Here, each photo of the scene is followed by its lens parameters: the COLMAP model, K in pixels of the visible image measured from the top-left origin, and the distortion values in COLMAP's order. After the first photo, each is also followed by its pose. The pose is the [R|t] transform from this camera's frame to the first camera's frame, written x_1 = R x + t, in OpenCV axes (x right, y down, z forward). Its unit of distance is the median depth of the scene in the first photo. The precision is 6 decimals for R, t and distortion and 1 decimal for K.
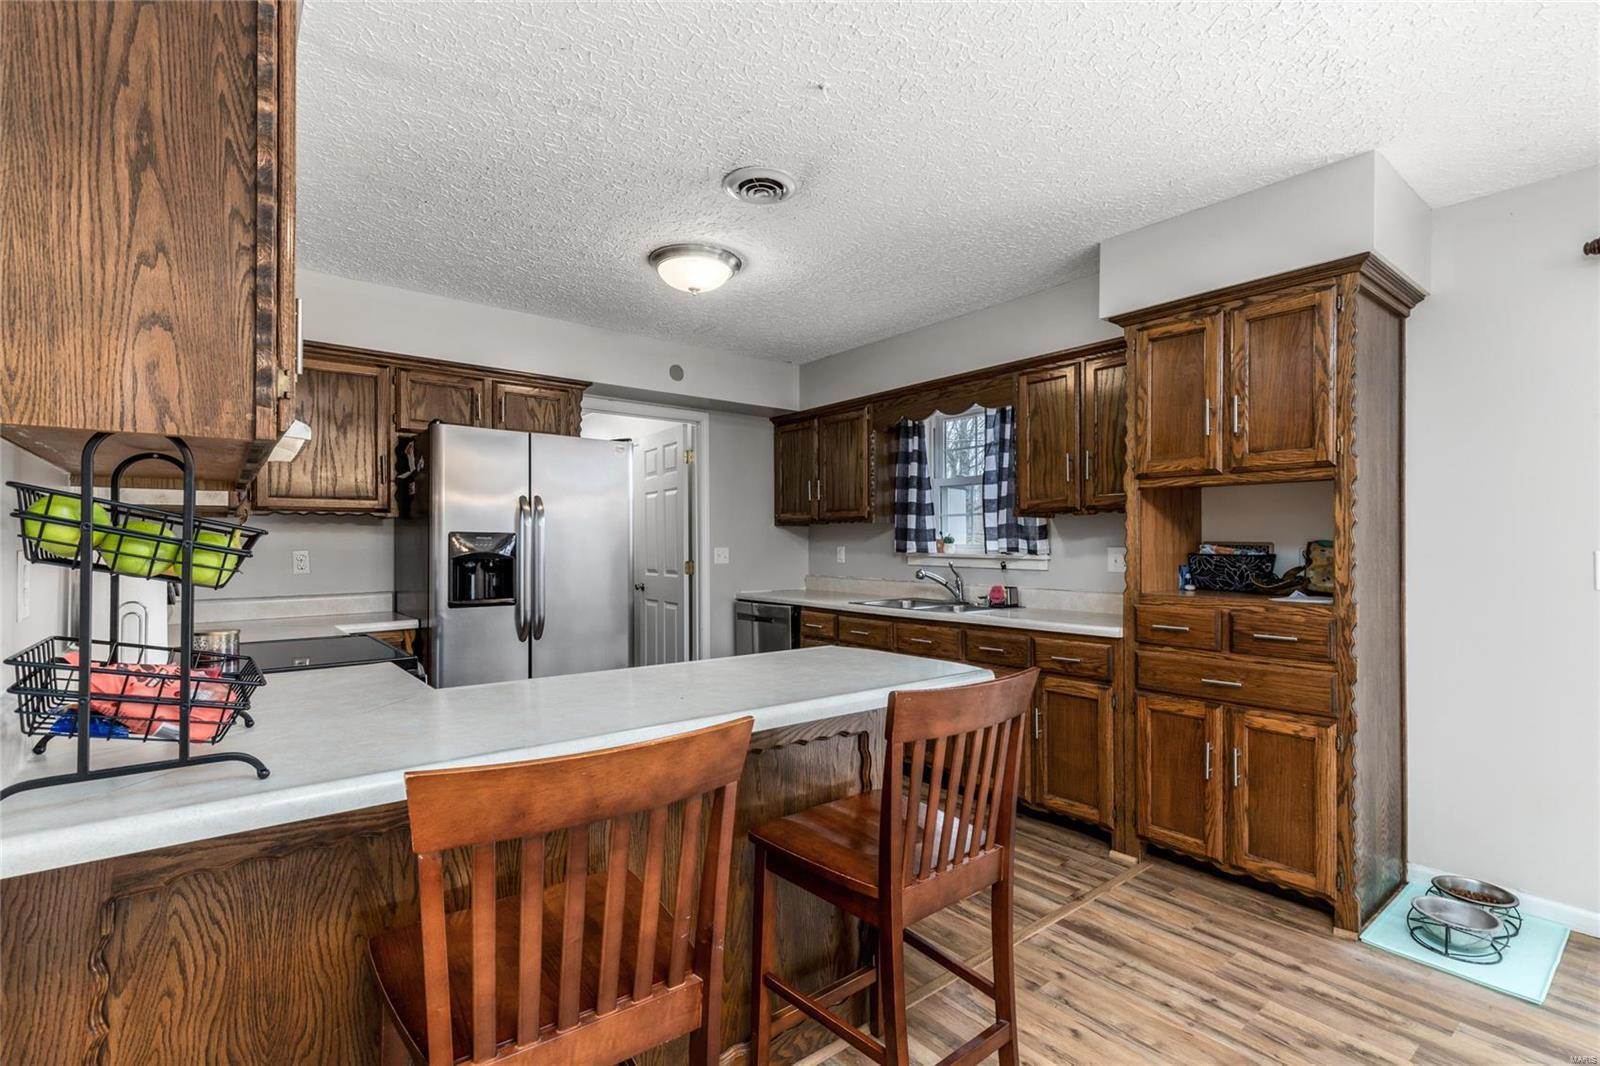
lens RADIAL K [[729.8, 0, 804.7], [0, 729.8, 540.1], [0, 0, 1]] dist [0.012673, -0.002443]
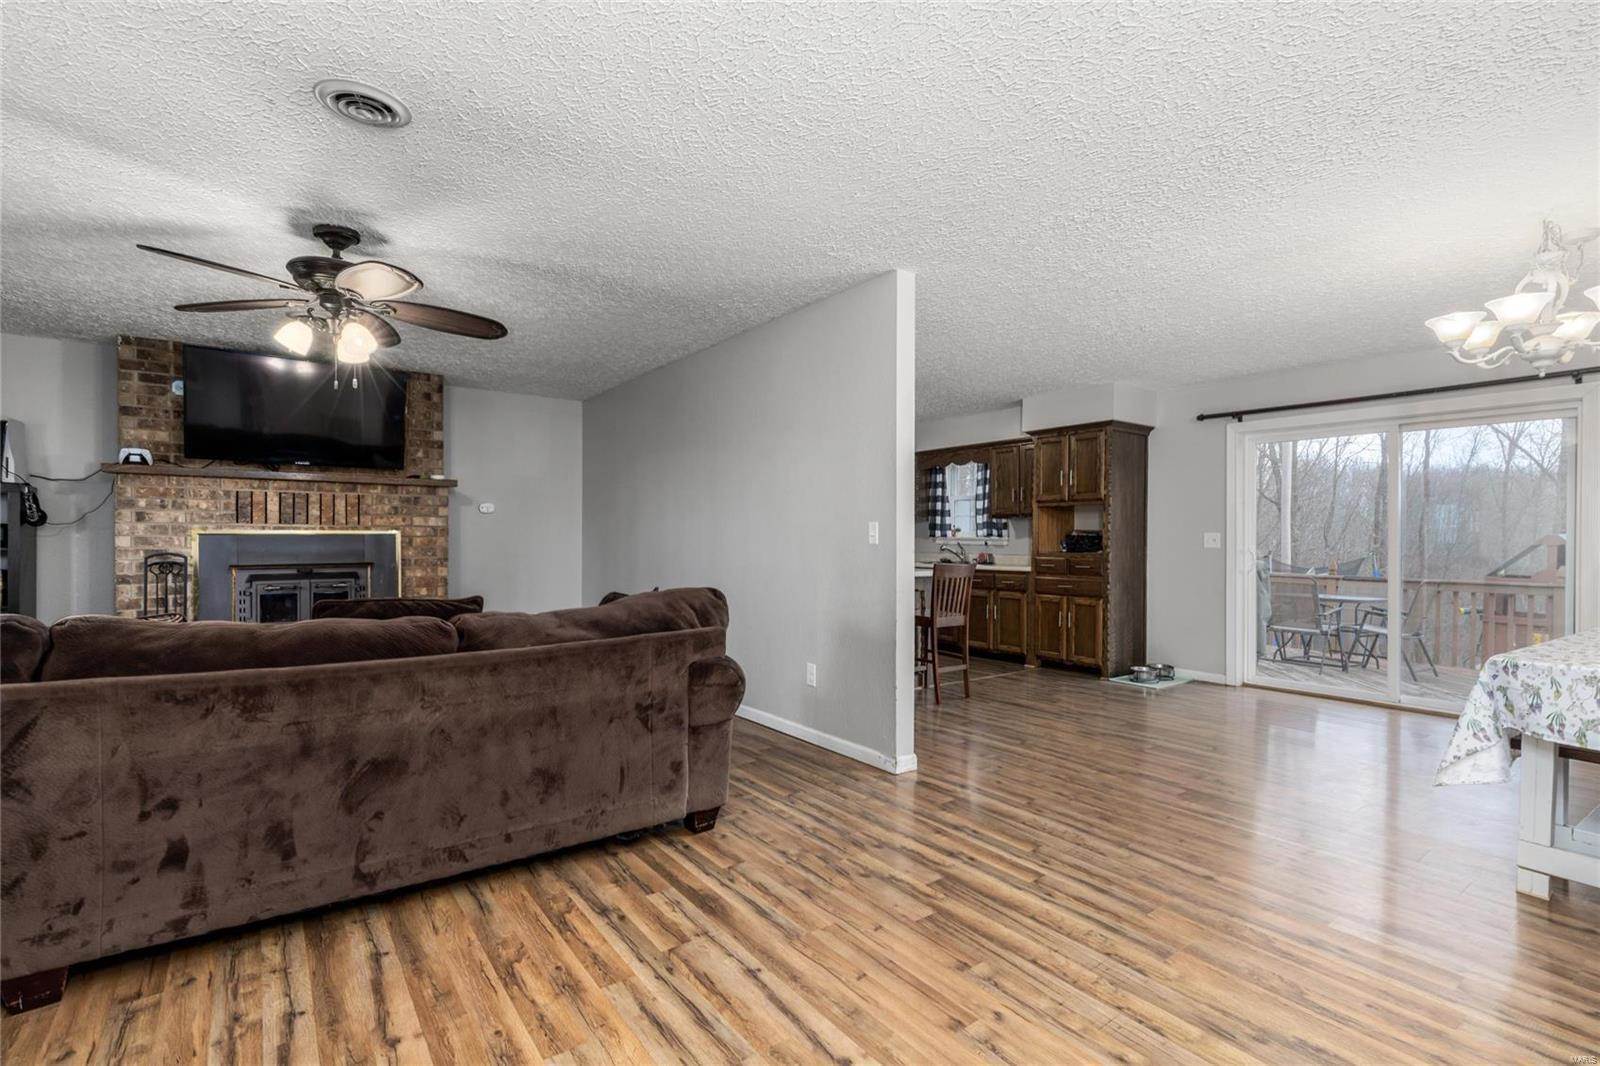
lens RADIAL K [[729.8, 0, 797.1], [0, 729.8, 539.6], [0, 0, 1]] dist [0.012673, -0.002443]
pose [[0.999111, 0.007070, -0.041559, -0.149848], [-0.006863, 0.999963, 0.005108, 0.019743], [0.041594, -0.004818, 0.999123, -0.971076]]
